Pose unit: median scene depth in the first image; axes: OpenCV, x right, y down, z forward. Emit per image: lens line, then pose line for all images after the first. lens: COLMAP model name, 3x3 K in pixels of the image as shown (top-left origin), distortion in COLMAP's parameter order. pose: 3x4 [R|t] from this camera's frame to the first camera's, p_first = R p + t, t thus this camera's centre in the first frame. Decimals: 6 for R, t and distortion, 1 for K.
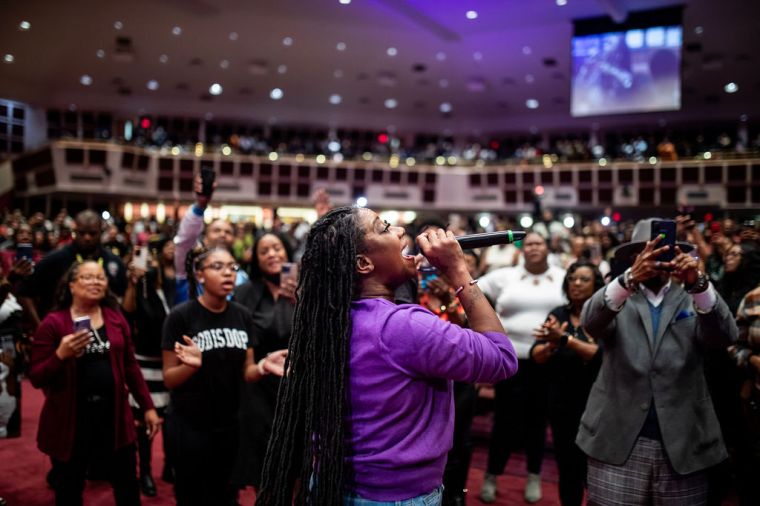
lens RADIAL K [[782.3, 0, 402.2], [0, 782.3, 252.7], [0, 0, 1]] dist [-0.005750, 0.020998]
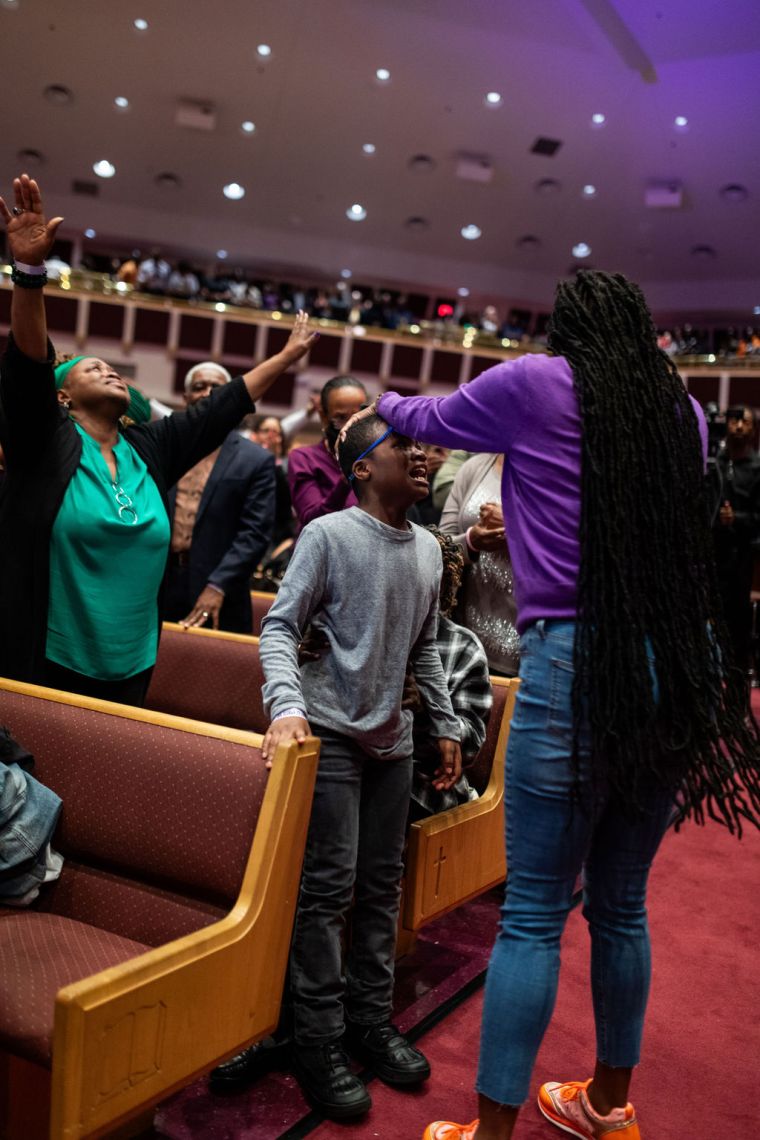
lens RADIAL K [[1094.3, 0, 380.0], [0, 1094.3, 570.0], [0, 0, 1]] dist [0.002995, -0.007305]
pose [[0.997497, 0.066930, -0.022820, -0.044374], [-0.066374, 0.997499, 0.024313, 0.003623], [0.024390, -0.022738, 0.999444, 0.350900]]
